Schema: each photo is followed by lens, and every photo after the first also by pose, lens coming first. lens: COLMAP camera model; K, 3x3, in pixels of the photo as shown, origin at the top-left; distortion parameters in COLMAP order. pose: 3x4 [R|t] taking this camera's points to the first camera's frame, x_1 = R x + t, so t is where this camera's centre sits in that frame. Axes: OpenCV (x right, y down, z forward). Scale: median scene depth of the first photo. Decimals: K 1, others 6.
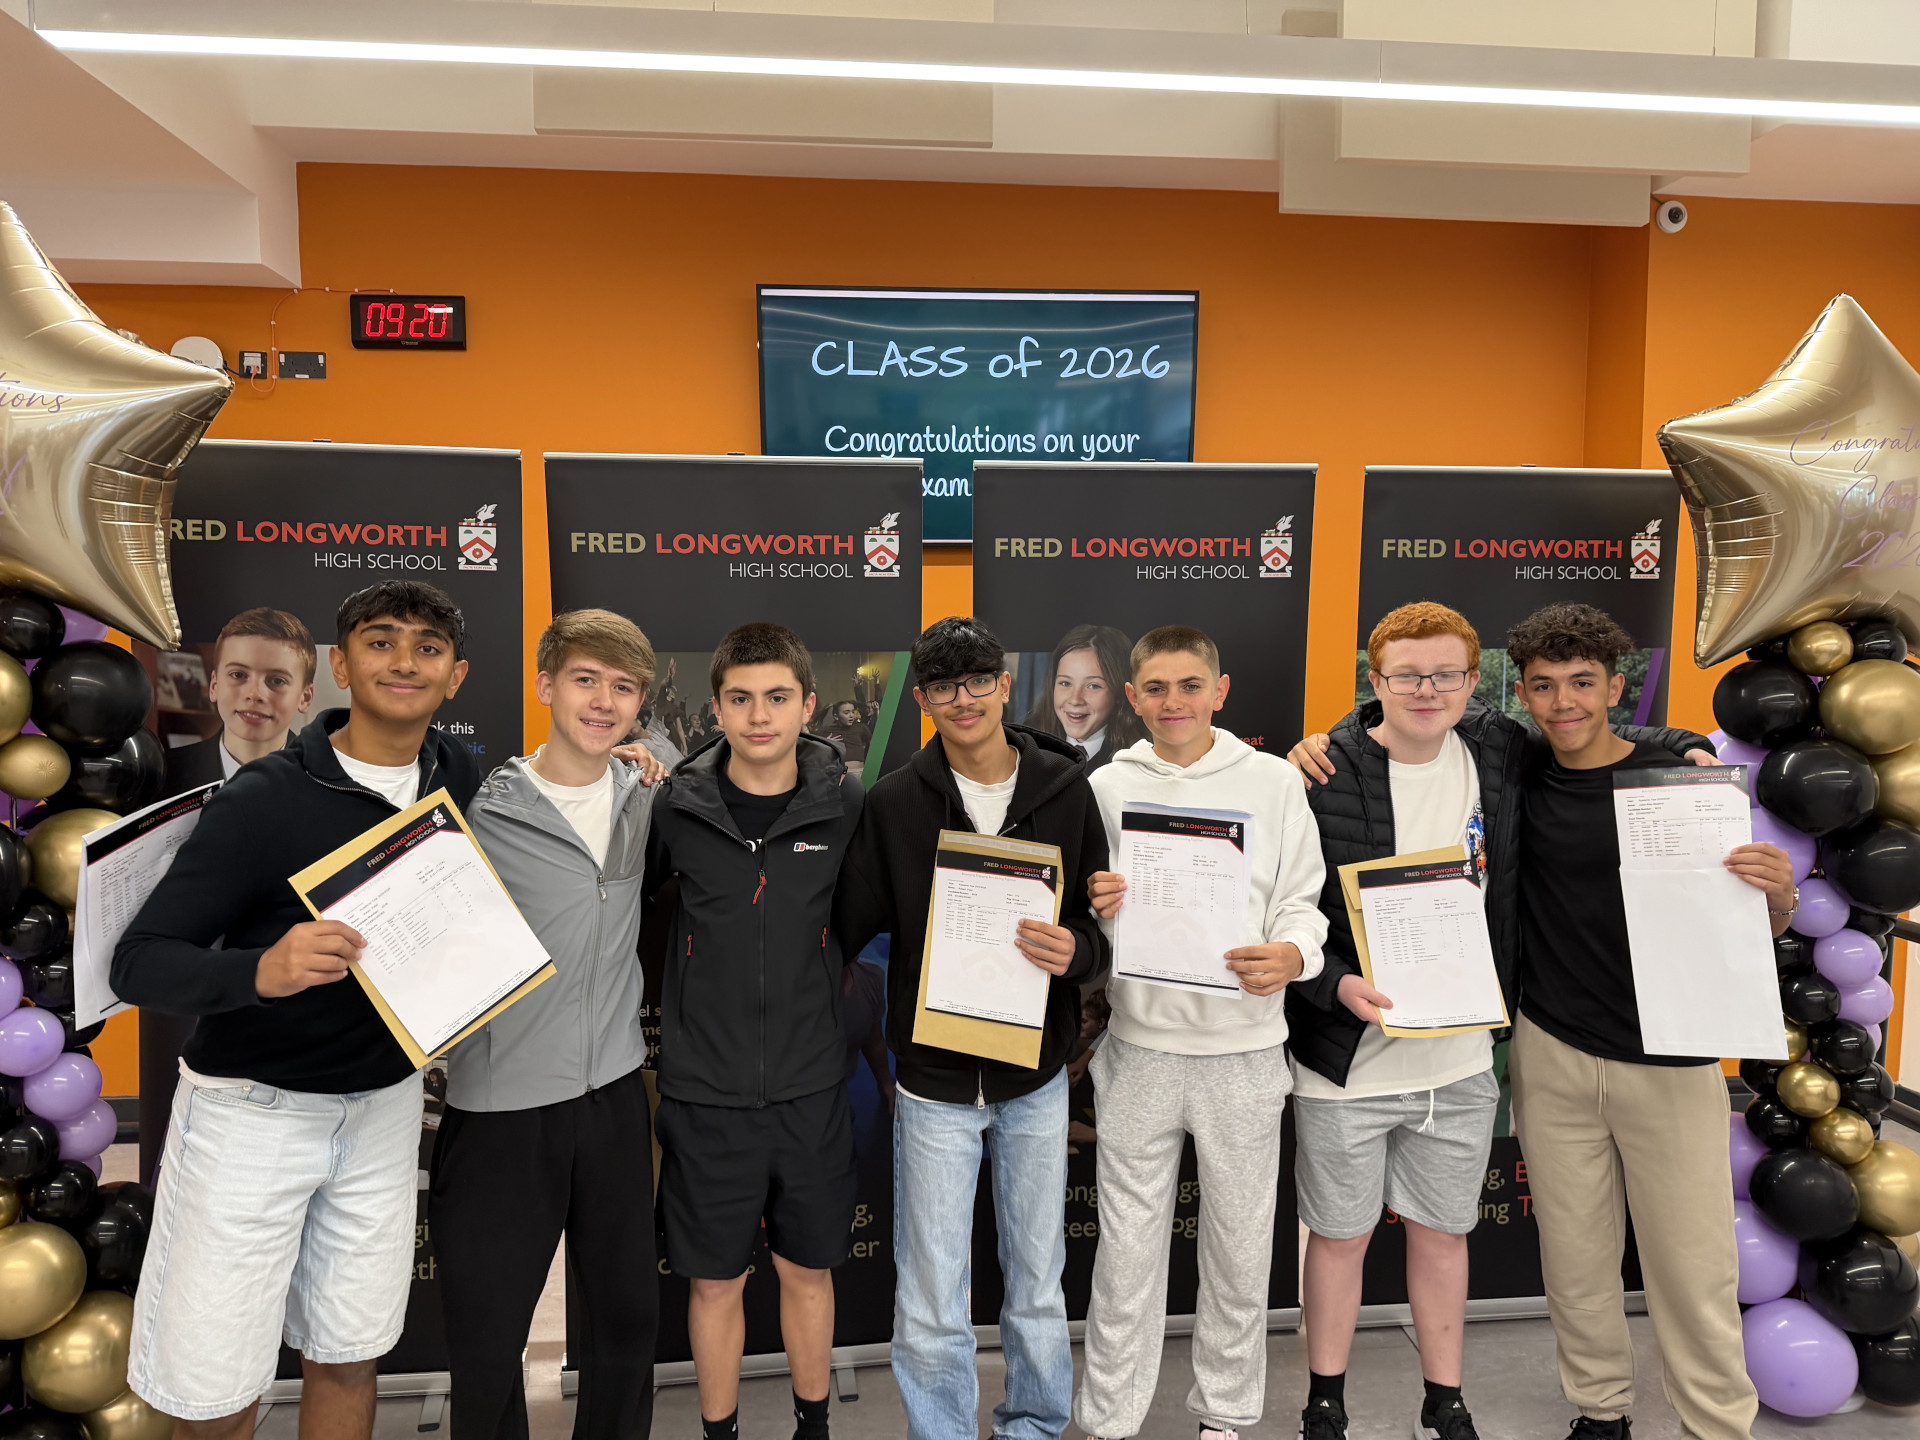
lens RADIAL K [[1358.1, 0, 962.3], [0, 1358.1, 735.4], [0, 0, 1]] dist [0.042676, -0.049430]
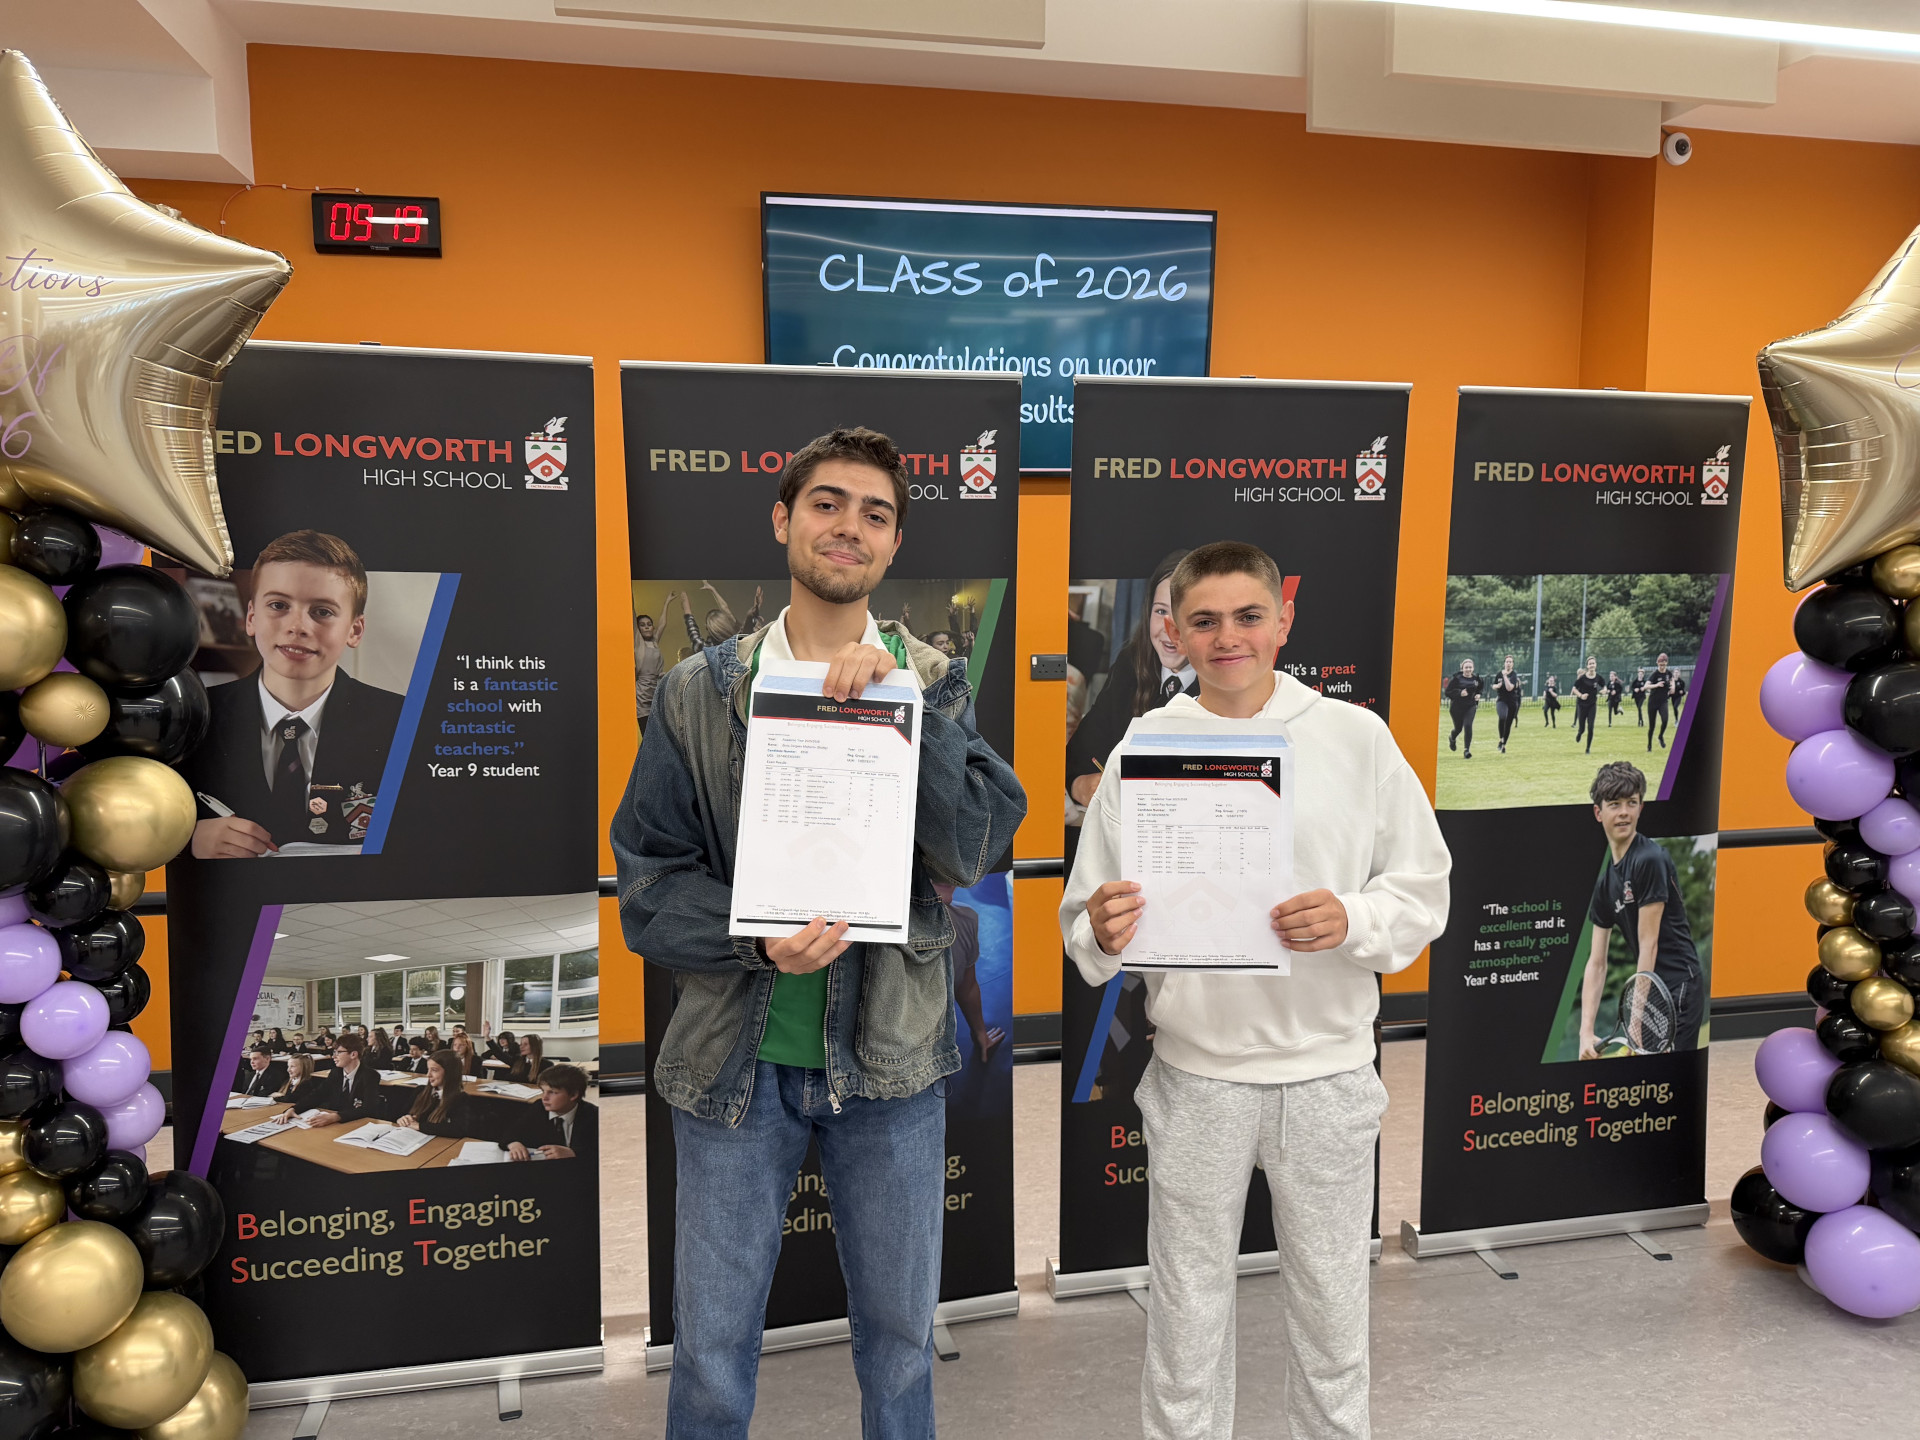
lens RADIAL K [[1358.1, 0, 964.7], [0, 1358.1, 723.8], [0, 0, 1]] dist [0.042676, -0.049430]
pose [[0.994770, -0.013962, 0.101186, -0.163918], [0.010549, 0.999360, 0.034185, 0.007049], [-0.101598, -0.032938, 0.994280, 0.057447]]
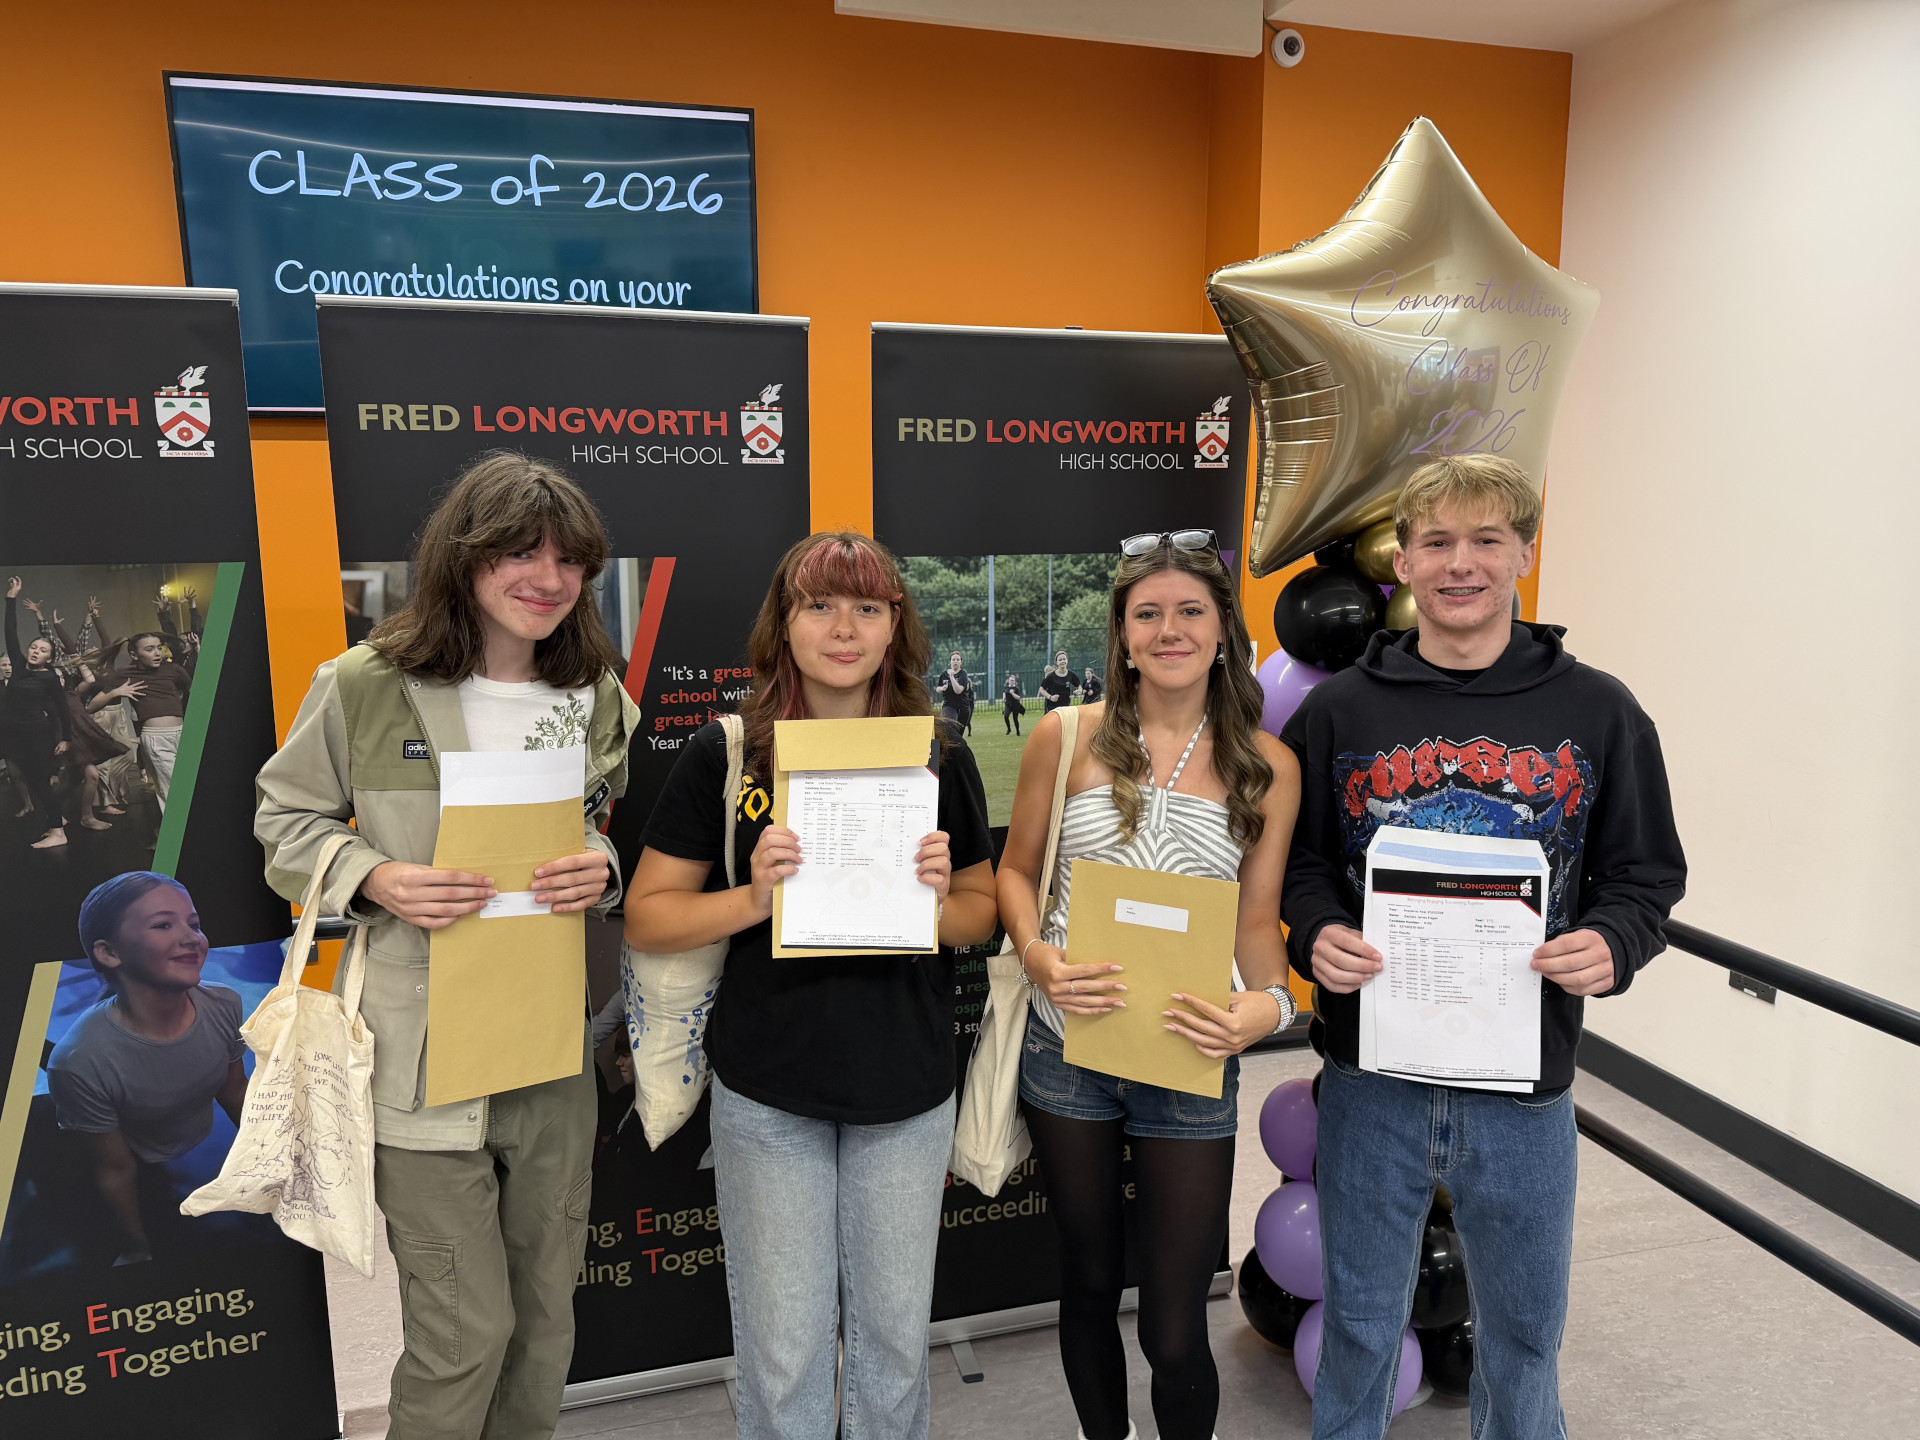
lens RADIAL K [[1358.1, 0, 952.2], [0, 1358.1, 724.2], [0, 0, 1]] dist [0.042676, -0.049430]
pose [[0.983788, -0.029814, 0.176842, 0.202041], [0.015506, 0.996533, 0.081742, -0.029846], [-0.178665, -0.077675, 0.980839, 0.206795]]
